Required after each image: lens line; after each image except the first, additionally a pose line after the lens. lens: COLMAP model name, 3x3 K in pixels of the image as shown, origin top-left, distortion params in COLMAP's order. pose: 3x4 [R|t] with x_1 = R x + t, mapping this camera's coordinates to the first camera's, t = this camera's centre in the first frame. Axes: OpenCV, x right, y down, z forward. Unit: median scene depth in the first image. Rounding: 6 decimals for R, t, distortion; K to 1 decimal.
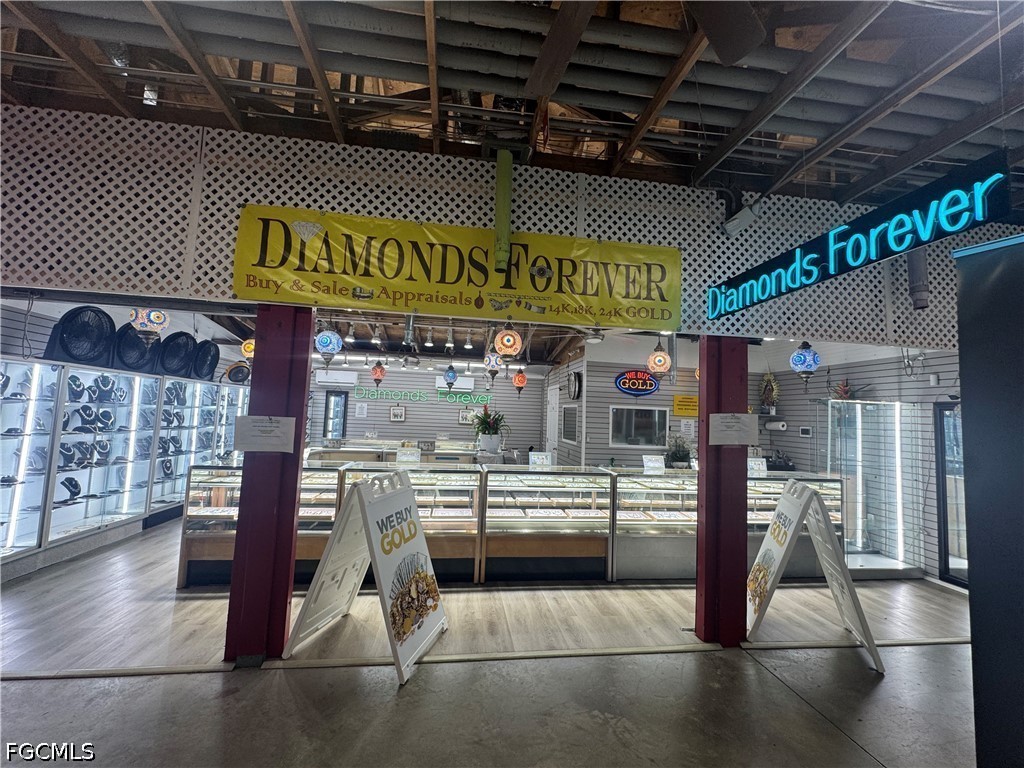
lens RADIAL K [[409.0, 0, 513.8], [0, 409.0, 382.4], [0, 0, 1]] dist [-0.002603, -0.000411]
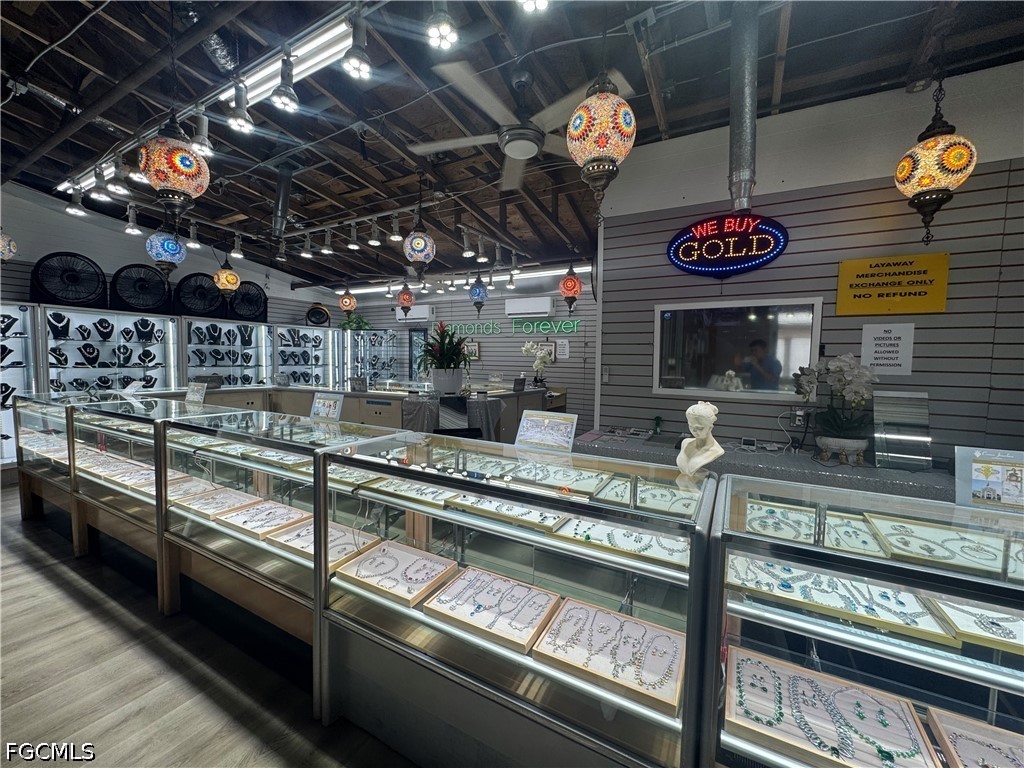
lens RADIAL K [[409.0, 0, 512.2], [0, 409.0, 384.0], [0, 0, 1]] dist [-0.002603, -0.000411]
pose [[0.798837, 0.009106, -0.601479, 0.385060], [0.065906, 0.992541, 0.102557, 0.086311], [0.597927, -0.121567, 0.792278, 0.521545]]
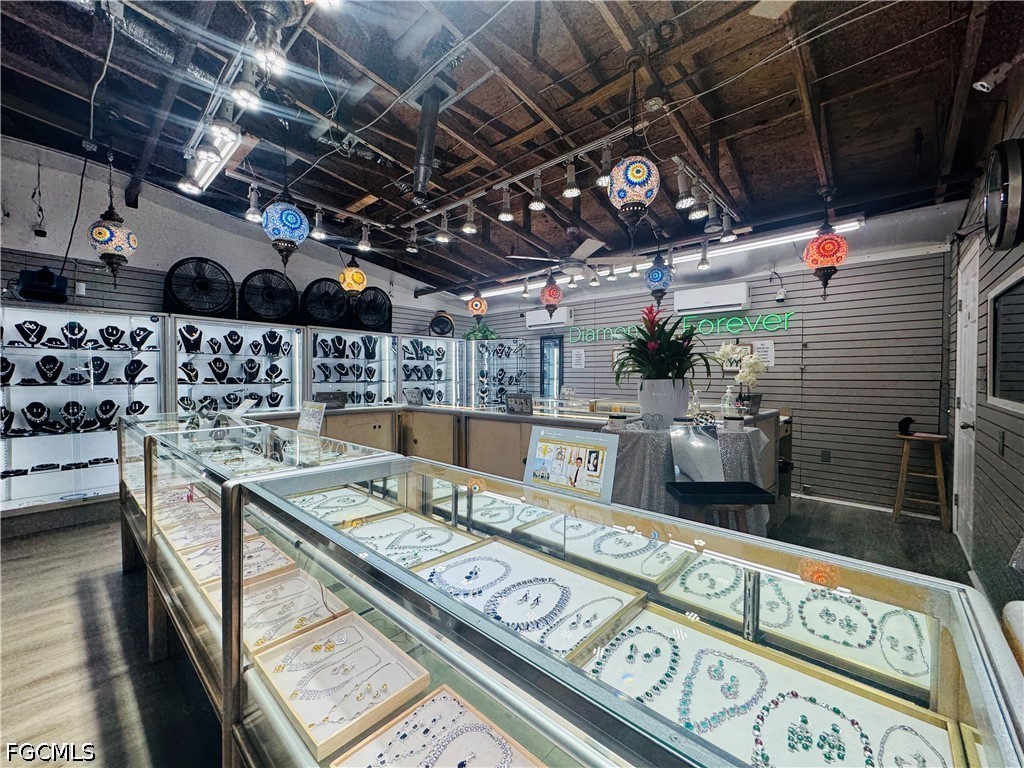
lens RADIAL K [[409.0, 0, 511.6], [0, 409.0, 384.4], [0, 0, 1]] dist [-0.002603, -0.000411]
pose [[0.639996, -0.020779, -0.768097, 0.147428], [0.086307, 0.995252, 0.044989, 0.095030], [0.763516, -0.095085, 0.638751, 0.594792]]
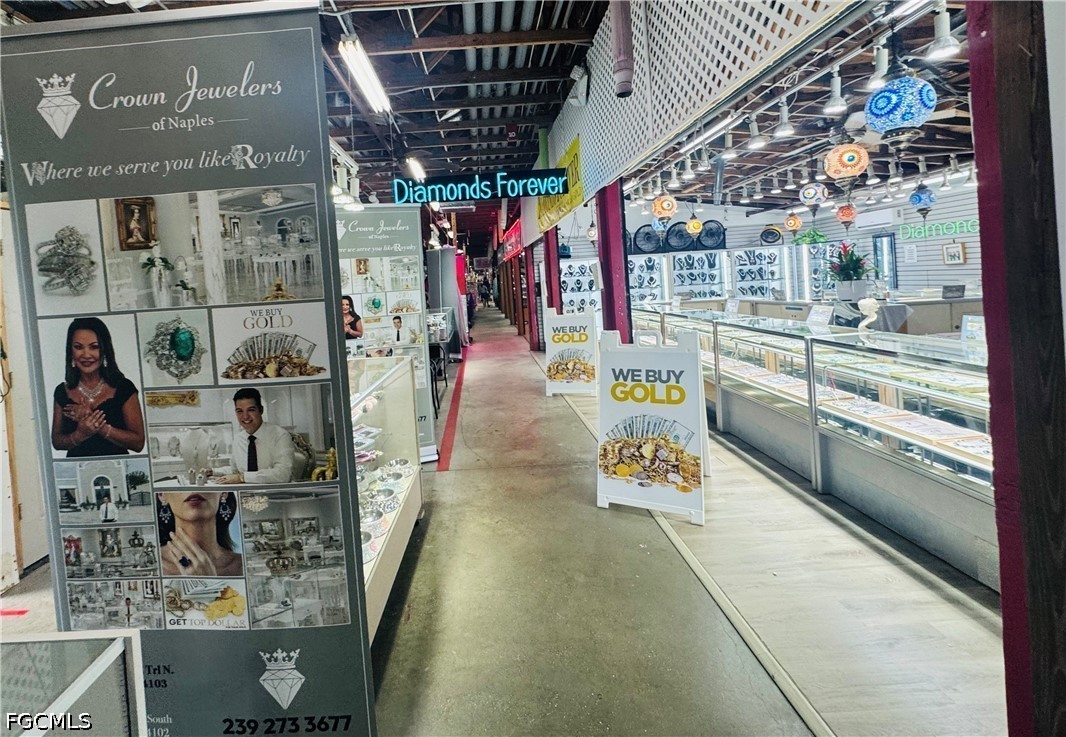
lens RADIAL K [[478.0, 0, 467.4], [0, 478.0, 288.6], [0, 0, 1]] dist [-0.010907, 0.000654]
pose [[-0.160900, -0.019441, -0.986779, 0.906954], [0.138579, 0.989457, -0.042090, 0.073463], [0.977194, -0.143519, -0.156509, 0.397754]]
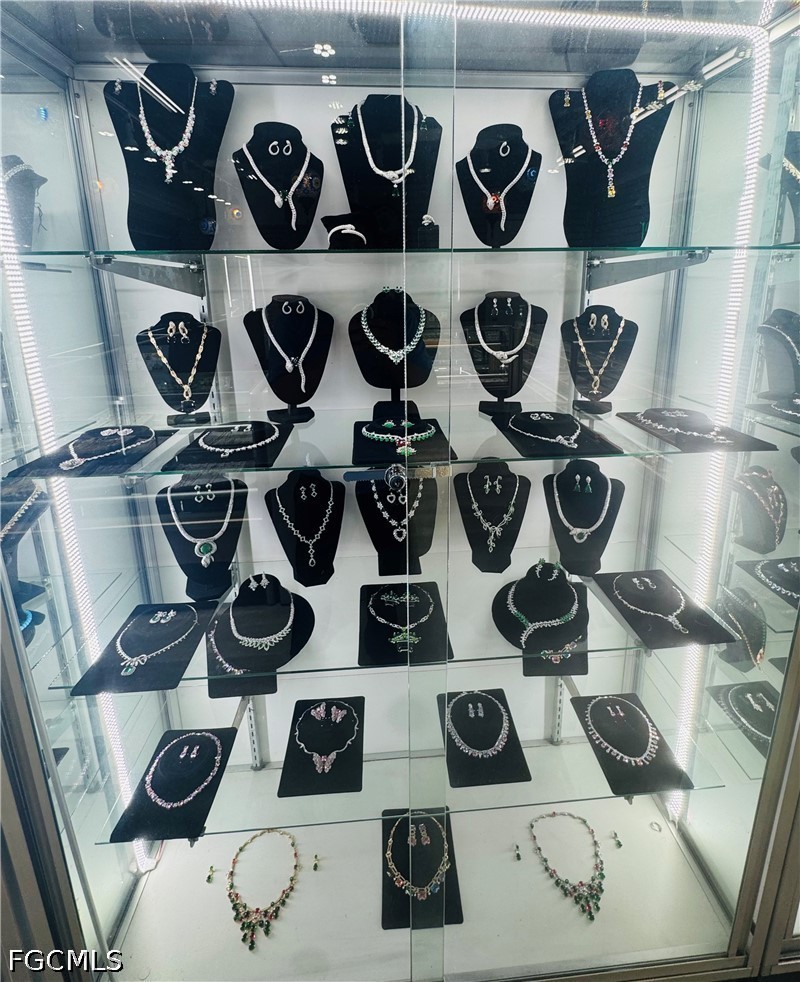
lens RADIAL K [[422.3, 0, 399.6], [0, 422.3, 486.1], [0, 0, 1]] dist [-0.001413, -0.000437]
pose [[-0.059601, 0.172586, -0.983190, -0.628858], [0.103293, 0.980720, 0.165891, 0.095487], [0.992864, -0.091670, -0.076279, 0.890234]]
